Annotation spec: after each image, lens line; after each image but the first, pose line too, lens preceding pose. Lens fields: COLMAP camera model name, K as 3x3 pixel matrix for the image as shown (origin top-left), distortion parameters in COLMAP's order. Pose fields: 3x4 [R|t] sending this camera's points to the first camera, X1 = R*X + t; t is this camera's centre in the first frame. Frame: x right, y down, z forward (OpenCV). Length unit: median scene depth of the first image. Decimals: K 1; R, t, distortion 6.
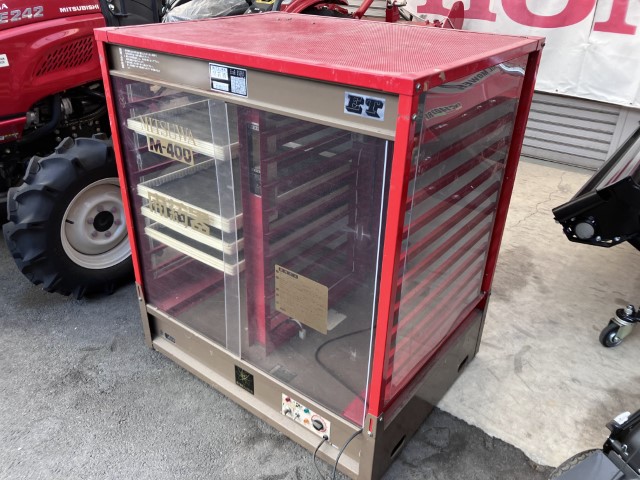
lens RADIAL K [[525.7, 0, 313.6], [0, 525.7, 239.7], [0, 0, 1]] dist [0.022677, -0.017081]
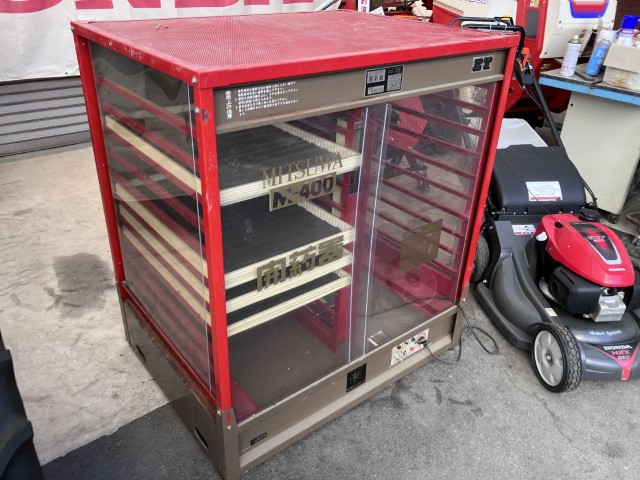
lens RADIAL K [[525.7, 0, 315.7], [0, 525.7, 240.4], [0, 0, 1]] dist [0.022677, -0.017081]
pose [[0.245437, -0.479333, 0.842616, -1.005316], [0.438072, 0.830232, 0.344686, -0.383995], [-0.864786, 0.284527, 0.413751, 0.662806]]
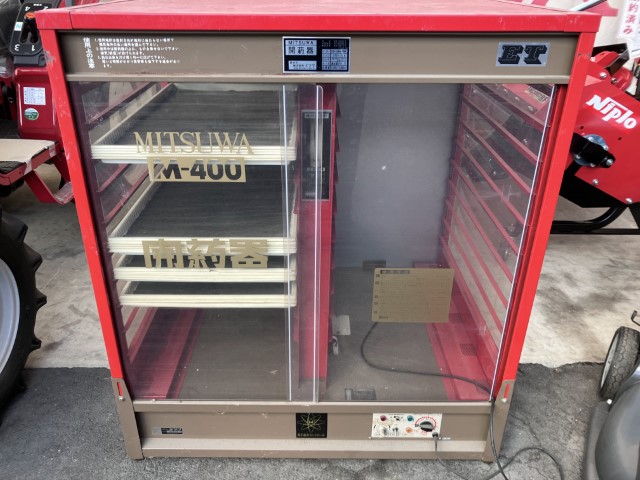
lens RADIAL K [[525.7, 0, 313.3], [0, 525.7, 240.8], [0, 0, 1]] dist [0.022677, -0.017081]
pose [[0.793097, -0.290242, 0.535497, -0.563545], [0.296943, 0.951856, 0.076123, -0.085593], [-0.531810, 0.098639, 0.841099, 0.312892]]
